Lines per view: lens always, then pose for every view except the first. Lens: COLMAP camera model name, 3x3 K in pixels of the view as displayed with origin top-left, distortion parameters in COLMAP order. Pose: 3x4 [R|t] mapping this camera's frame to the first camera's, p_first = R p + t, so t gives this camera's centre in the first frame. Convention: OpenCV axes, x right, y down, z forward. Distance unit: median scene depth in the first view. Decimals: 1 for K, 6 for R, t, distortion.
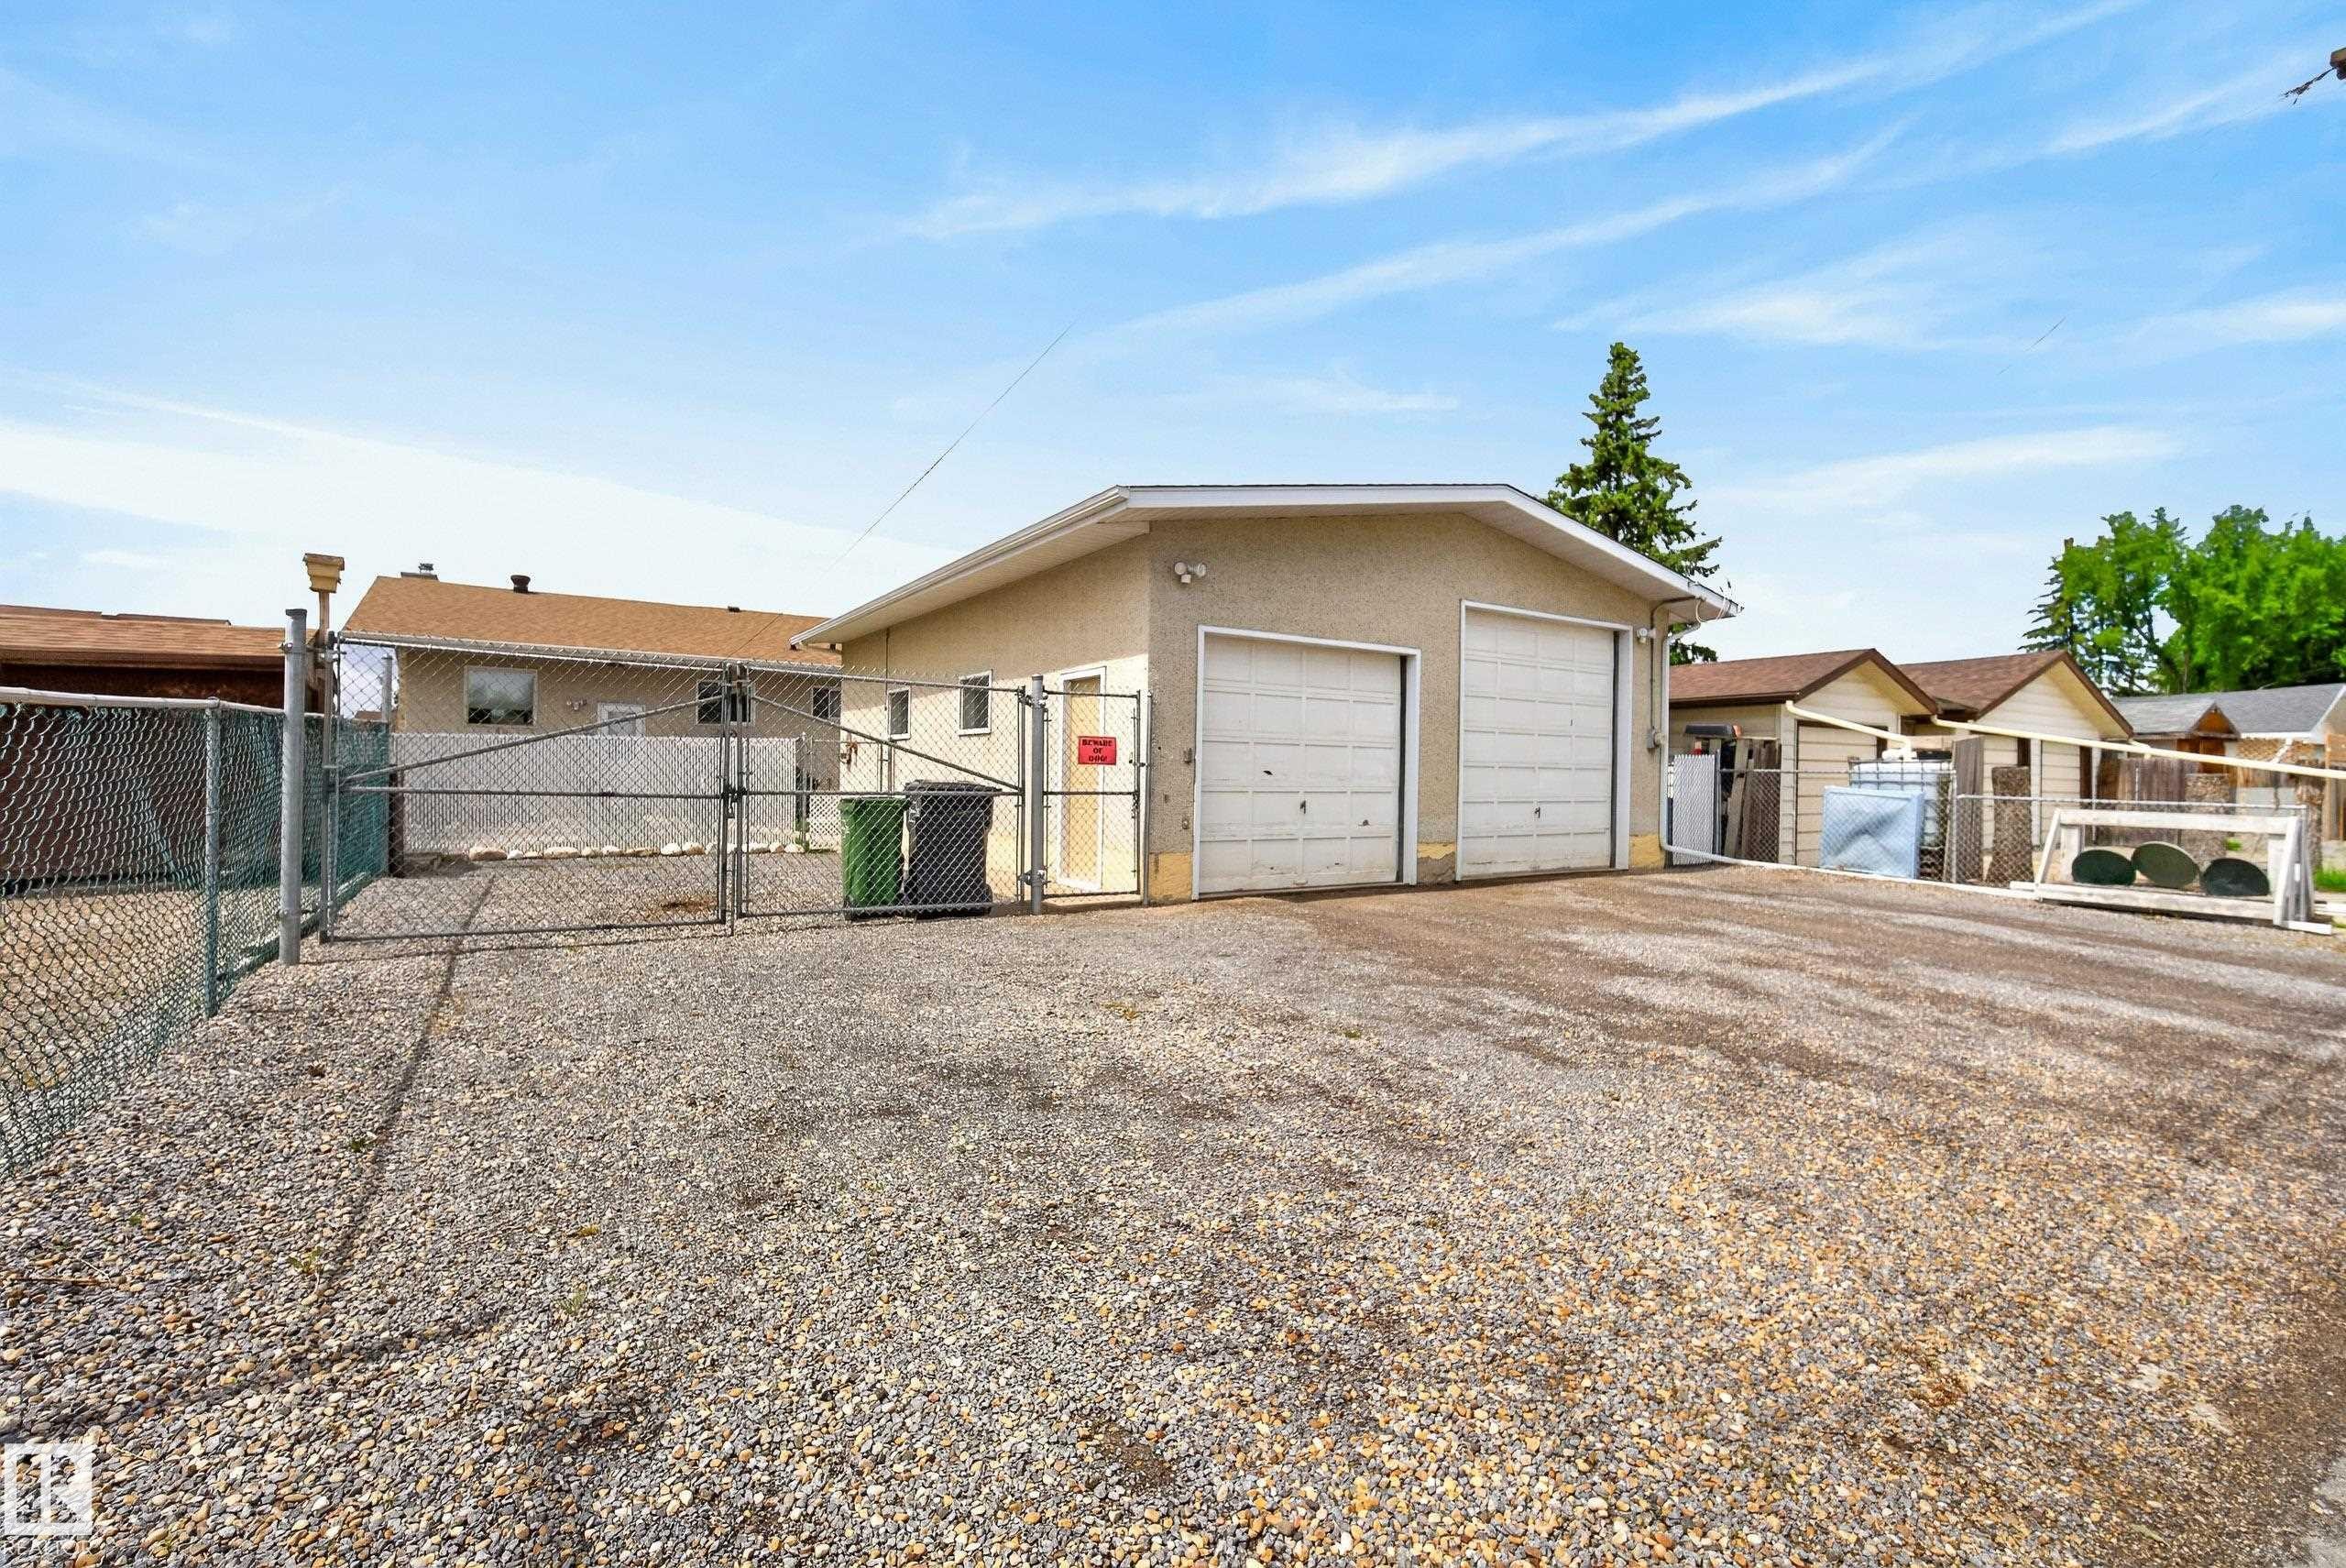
lens RADIAL K [[1024.2, 0, 1176.1], [0, 1024.2, 773.1], [0, 0, 1]] dist [-0.003594, 0.001063]
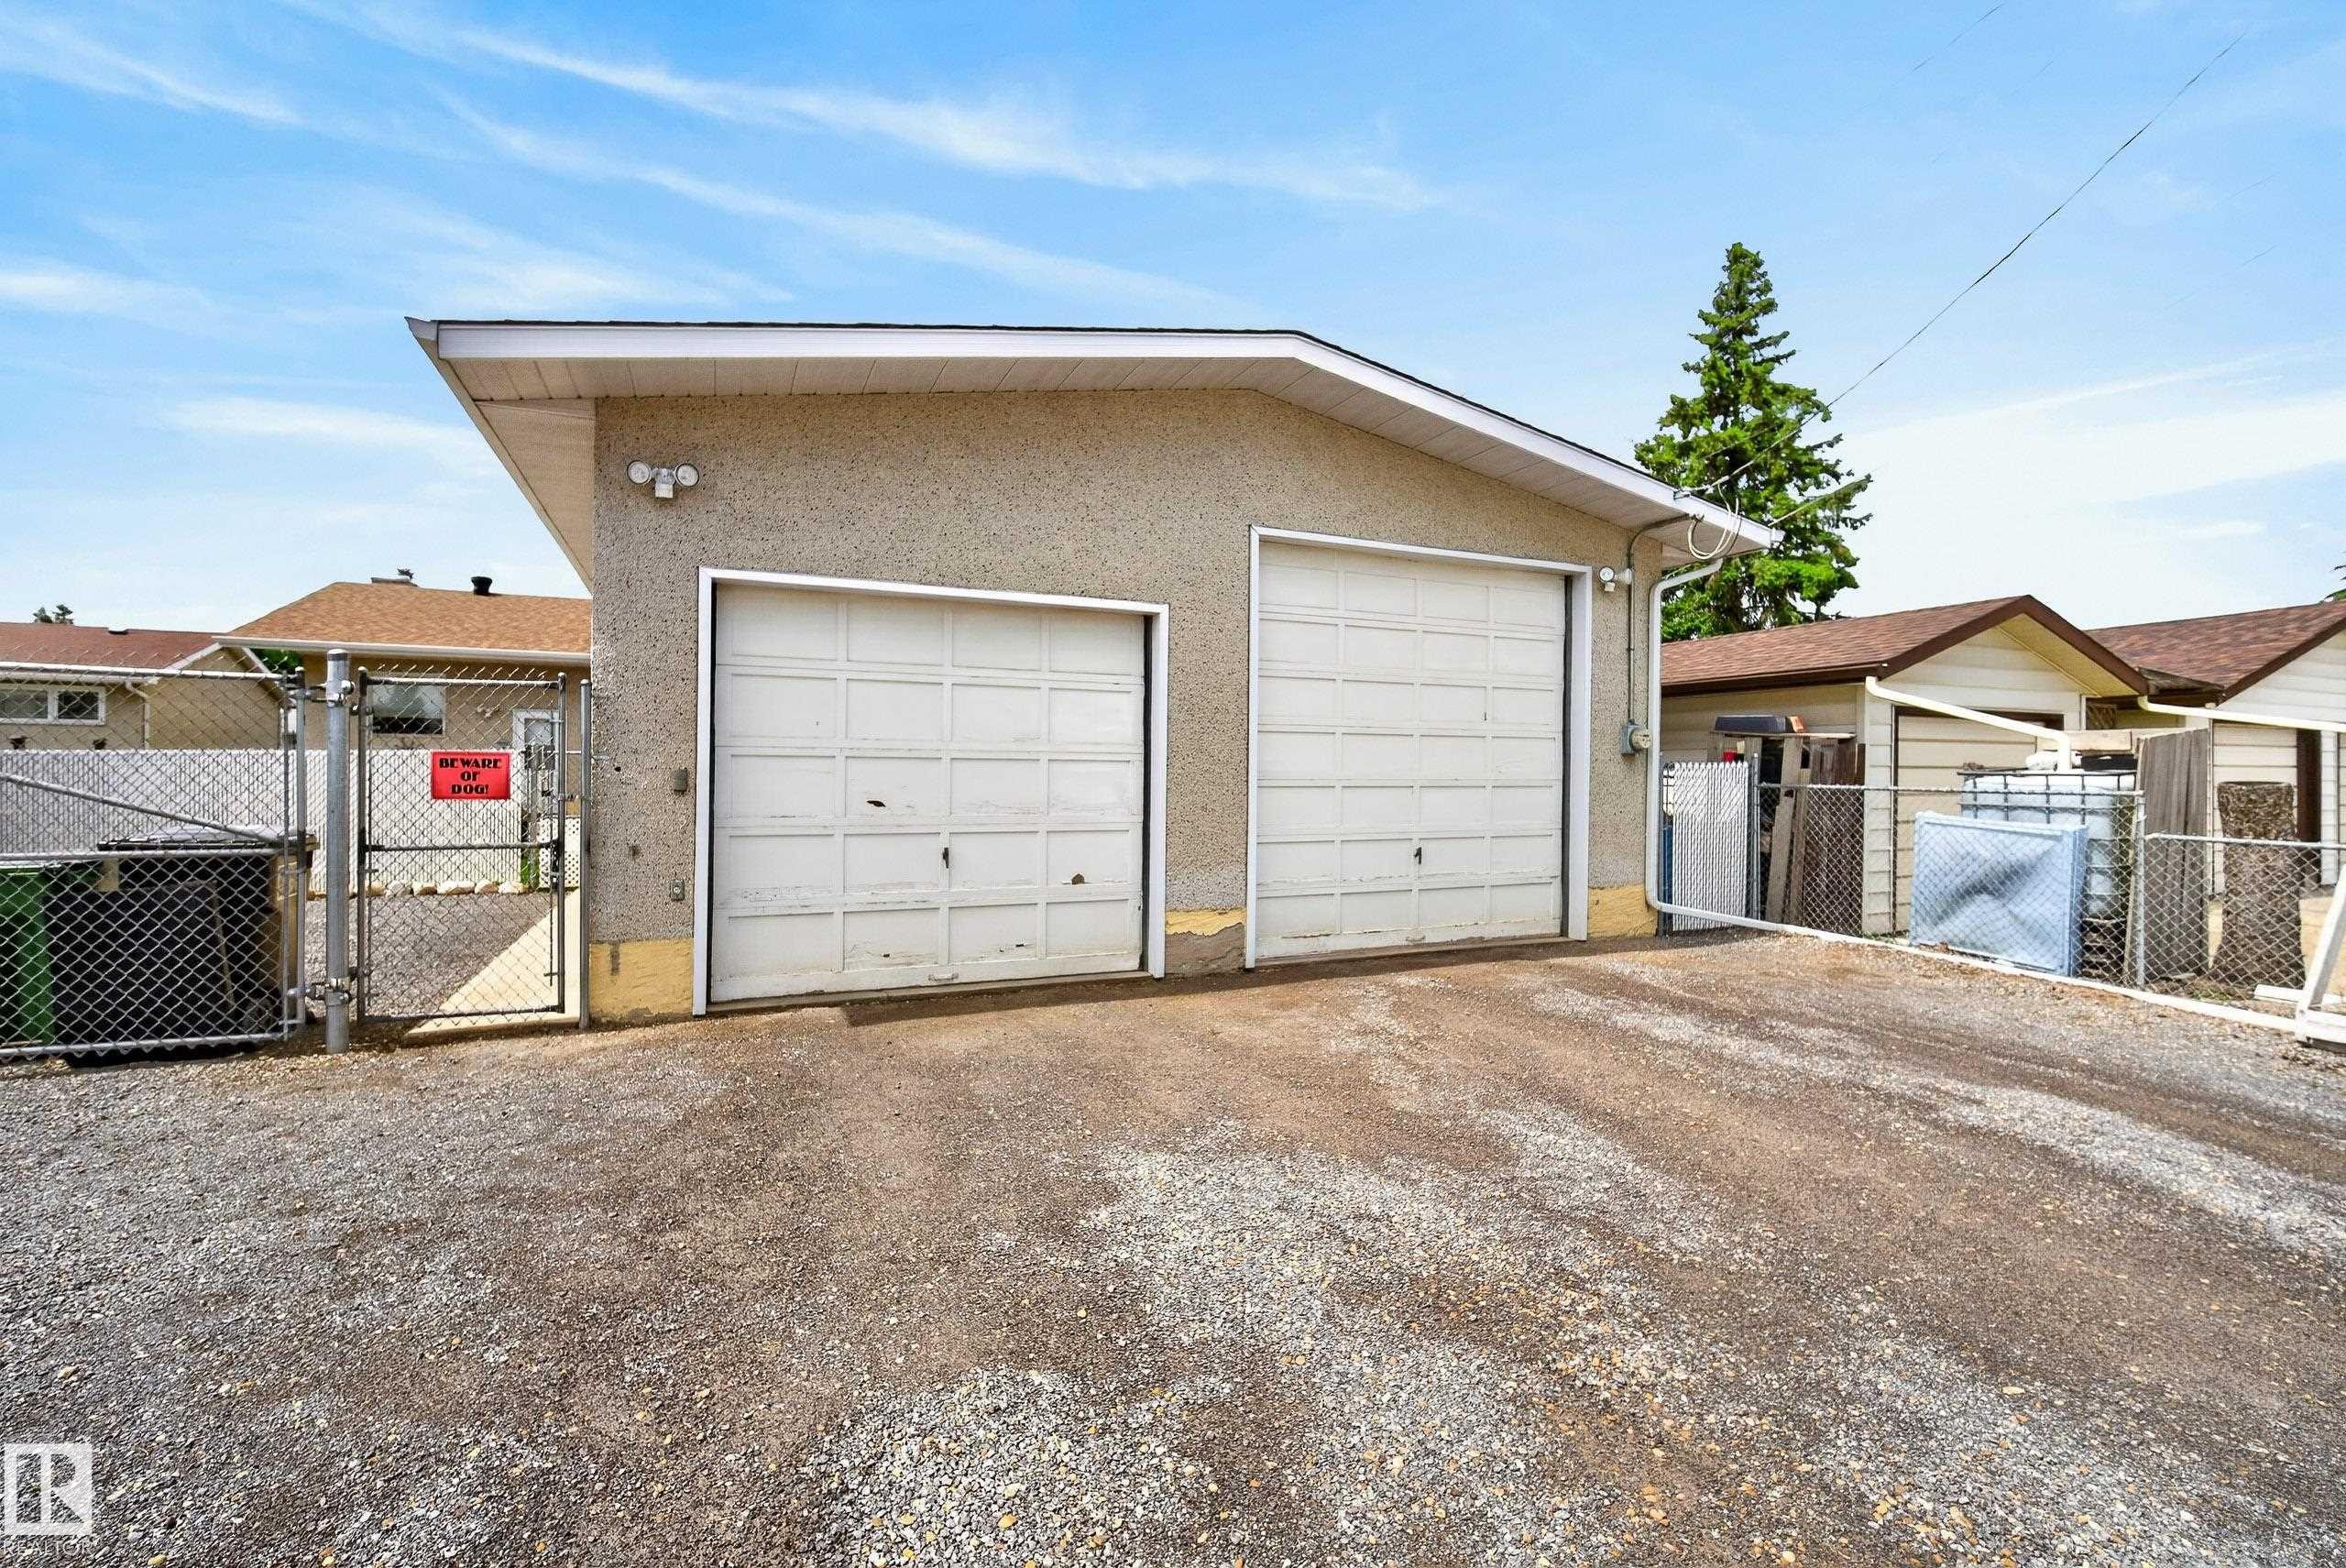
lens RADIAL K [[1024.2, 0, 1176.1], [0, 1024.2, 773.1], [0, 0, 1]] dist [-0.003594, 0.001063]
pose [[0.987755, -0.005984, -0.155897, 0.268311], [0.006183, 0.999981, 0.000794, -0.013556], [0.155889, -0.001749, 0.987773, 0.296680]]
